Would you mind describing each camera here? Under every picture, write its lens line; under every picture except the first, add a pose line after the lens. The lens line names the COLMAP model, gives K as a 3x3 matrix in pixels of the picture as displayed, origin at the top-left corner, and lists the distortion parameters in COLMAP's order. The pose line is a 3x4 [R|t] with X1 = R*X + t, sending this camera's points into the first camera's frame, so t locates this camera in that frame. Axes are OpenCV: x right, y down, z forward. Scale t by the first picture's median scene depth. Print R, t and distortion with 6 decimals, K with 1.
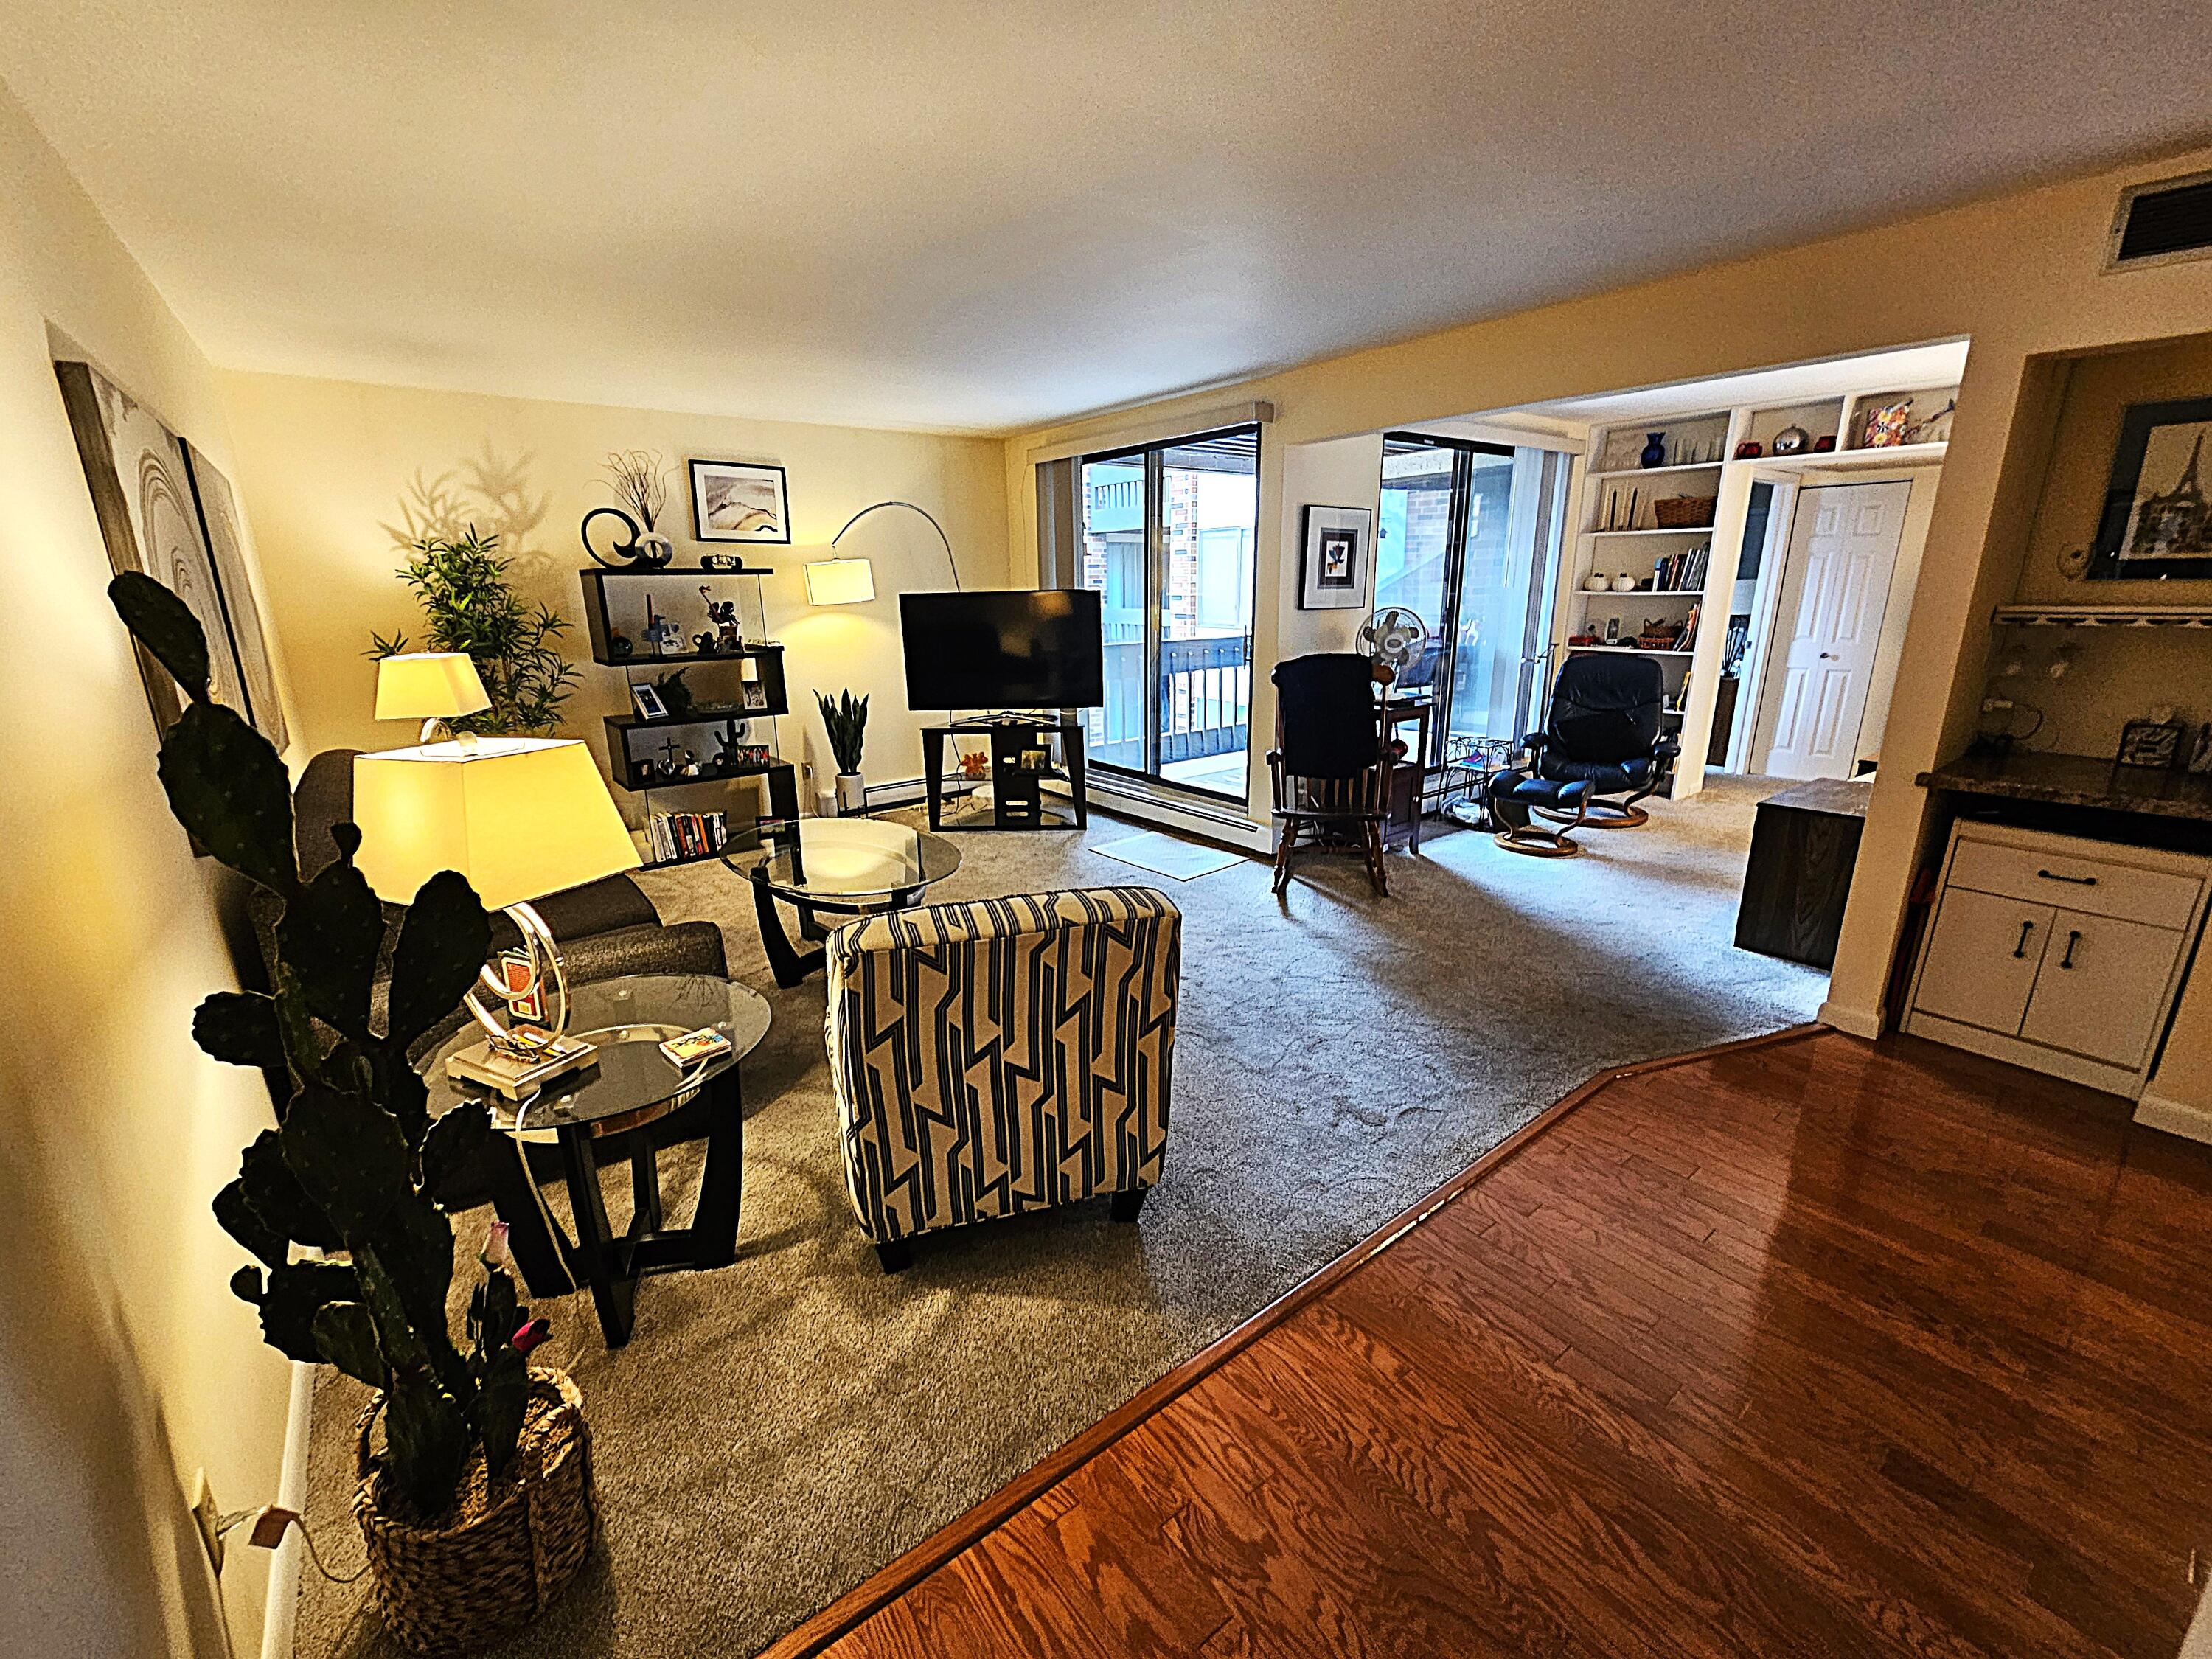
lens RADIAL K [[912.2, 0, 1104.3], [0, 912.2, 830.7], [0, 0, 1]] dist [0.002185, 0.000675]
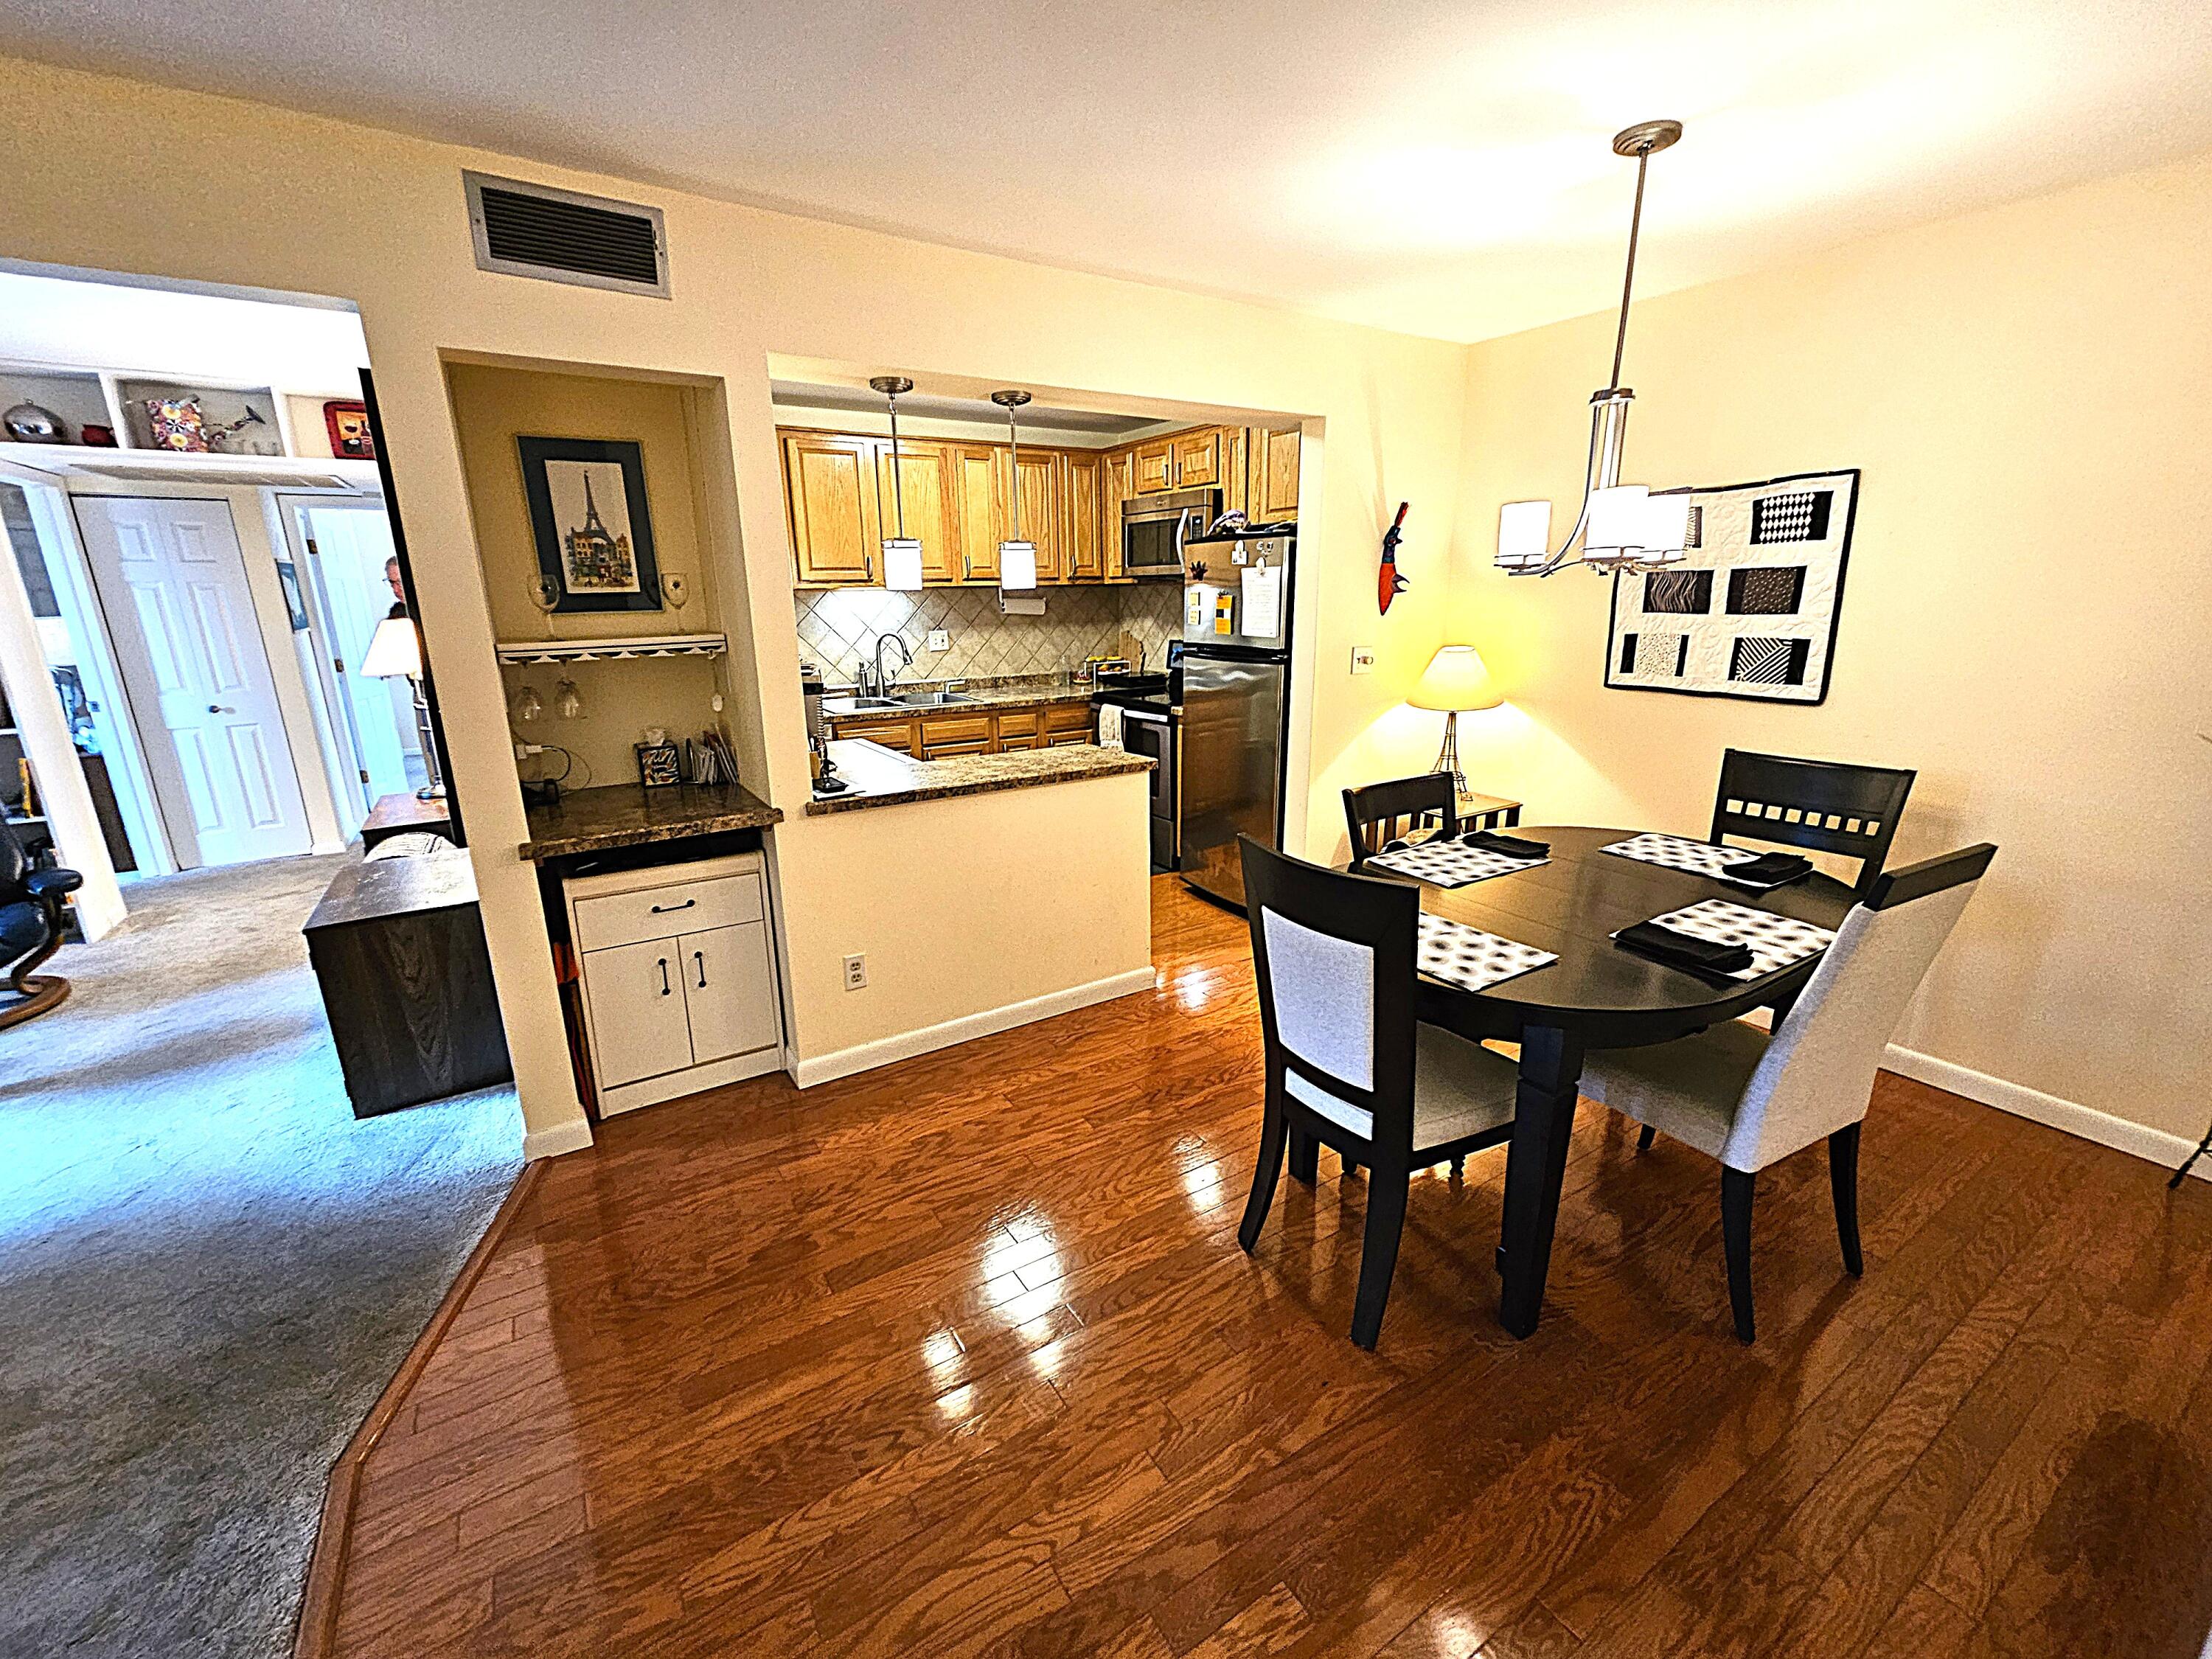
lens RADIAL K [[912.2, 0, 1093.0], [0, 912.2, 832.7], [0, 0, 1]] dist [0.002185, 0.000675]
pose [[0.101040, -0.247800, 0.963528, 0.134417], [0.277850, 0.936977, 0.211835, -0.097958], [-0.955296, 0.246312, 0.163524, 0.335910]]
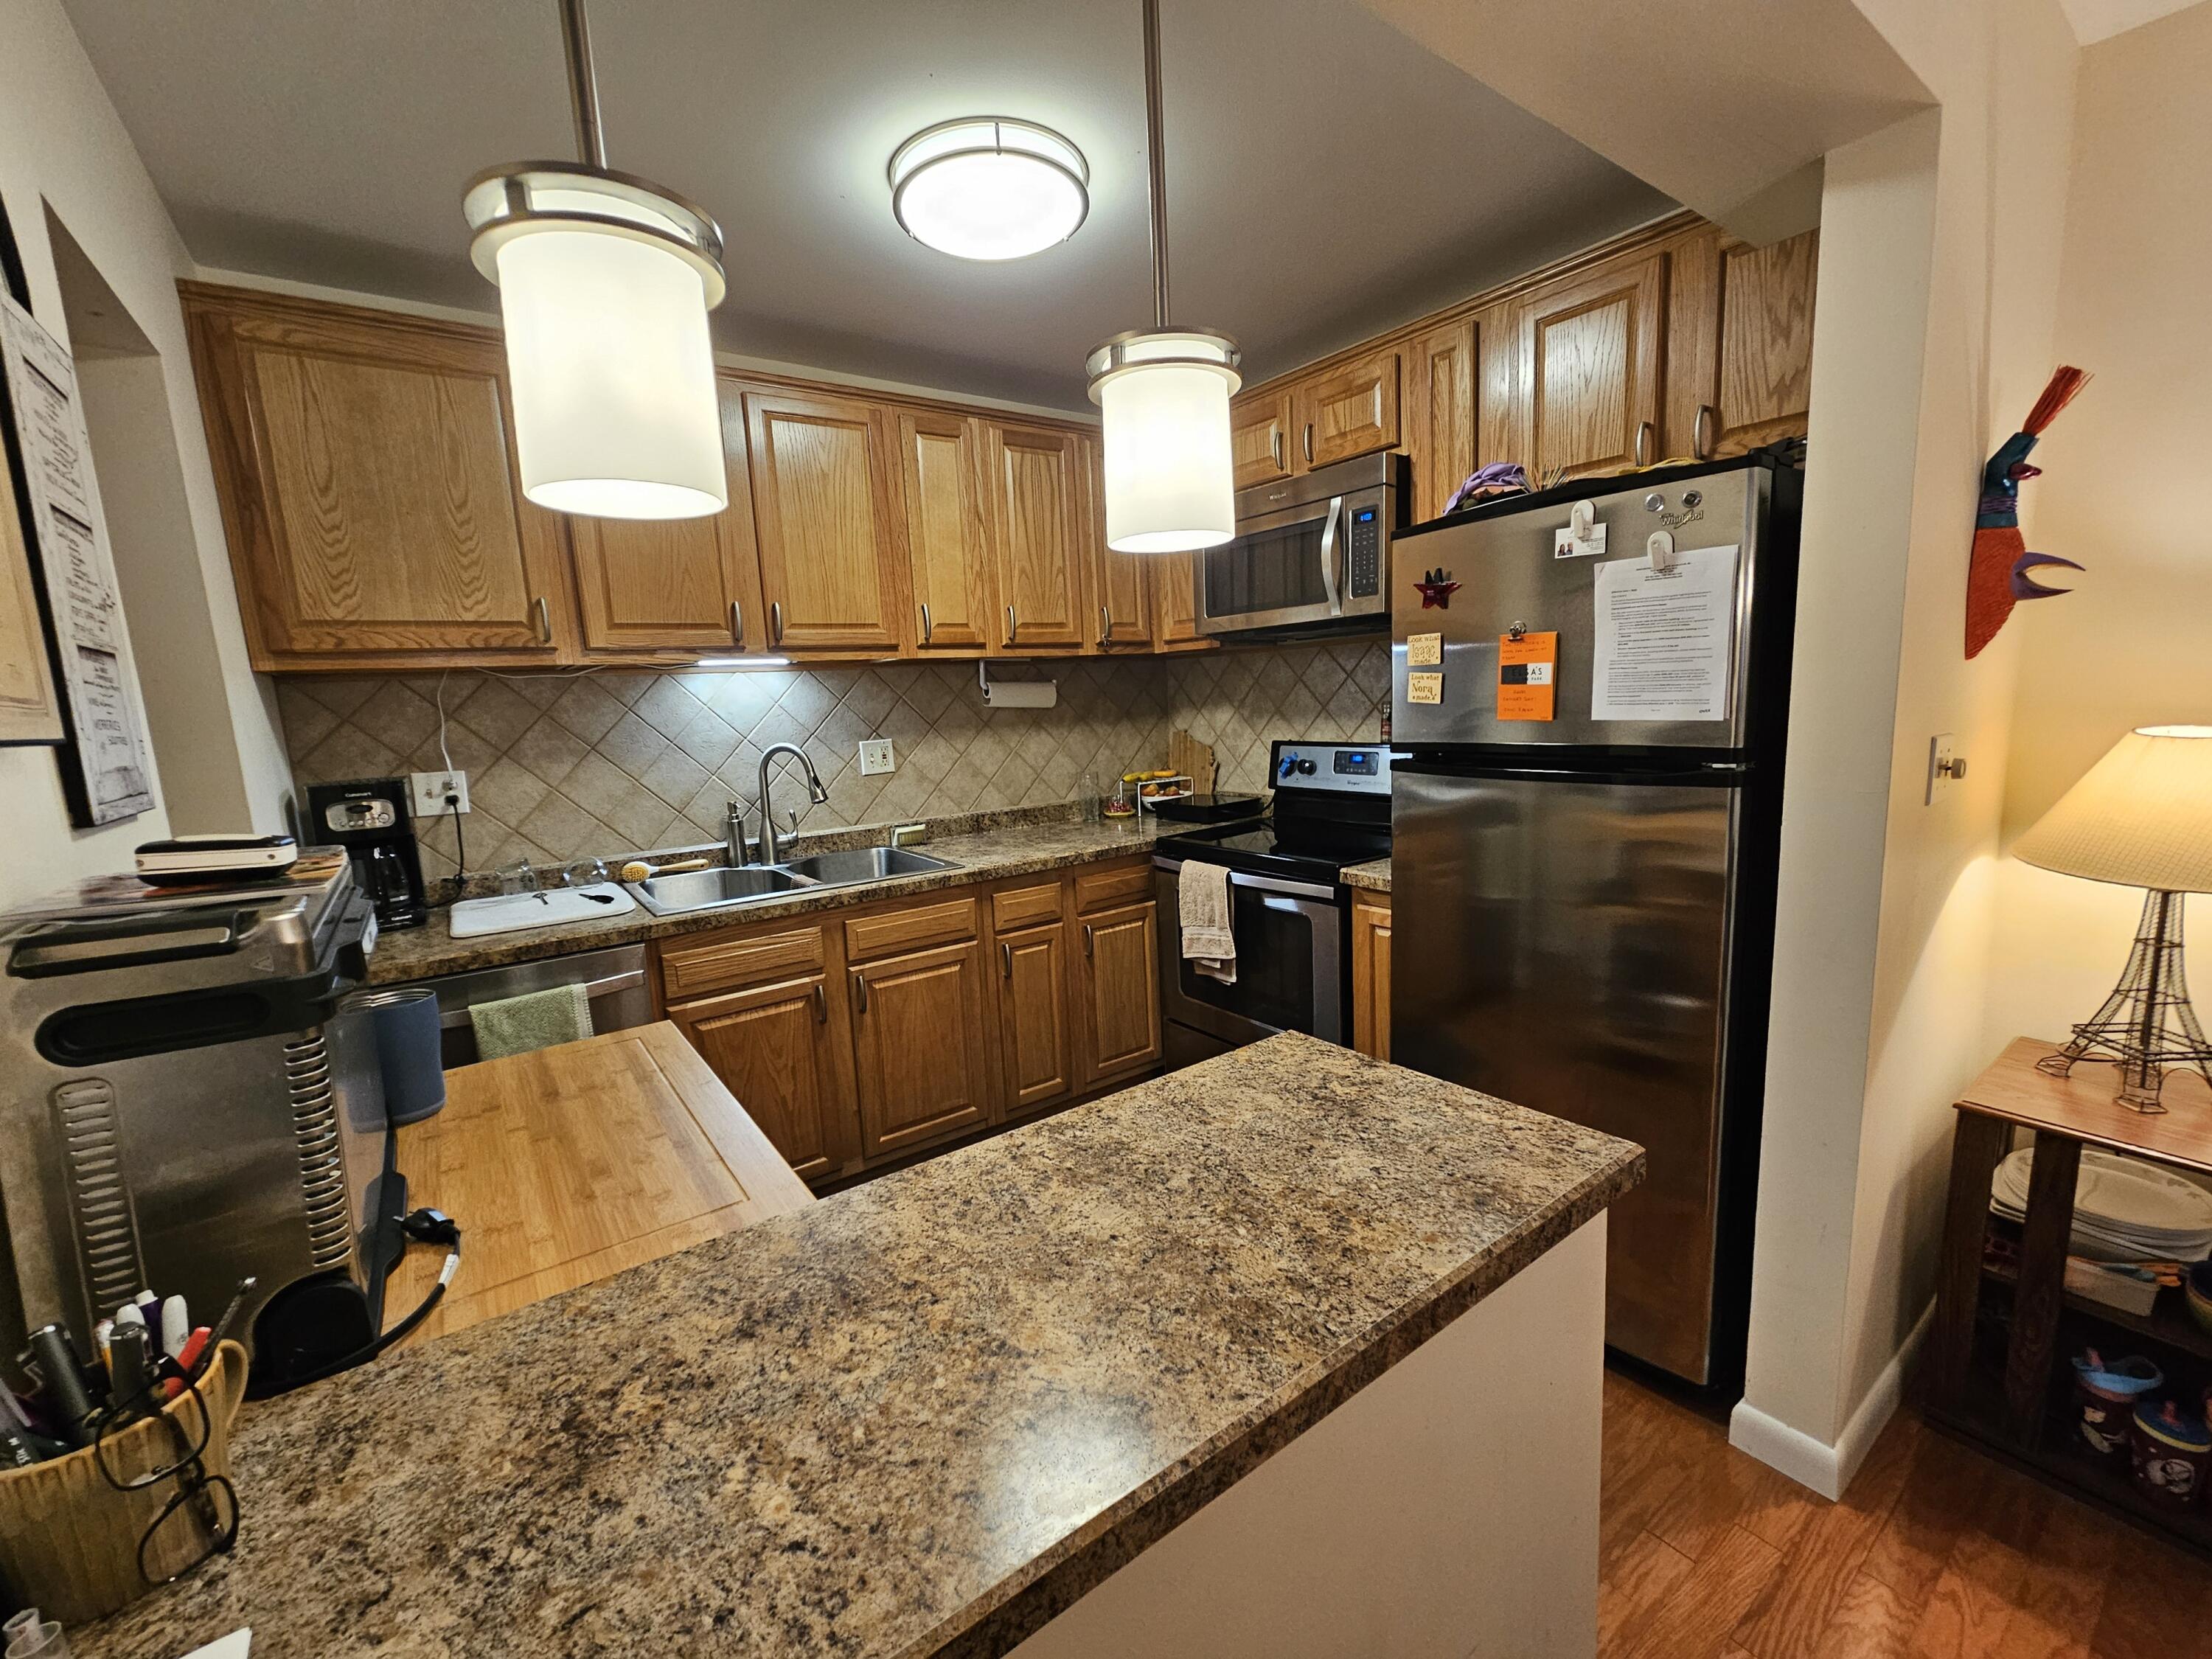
lens RADIAL K [[912.2, 0, 1097.3], [0, 912.2, 828.3], [0, 0, 1]] dist [0.002185, 0.000675]
pose [[0.036748, -0.136083, 0.990016, 0.933766], [0.312394, 0.942599, 0.117970, -0.125064], [-0.949242, 0.304940, 0.077151, 0.542780]]
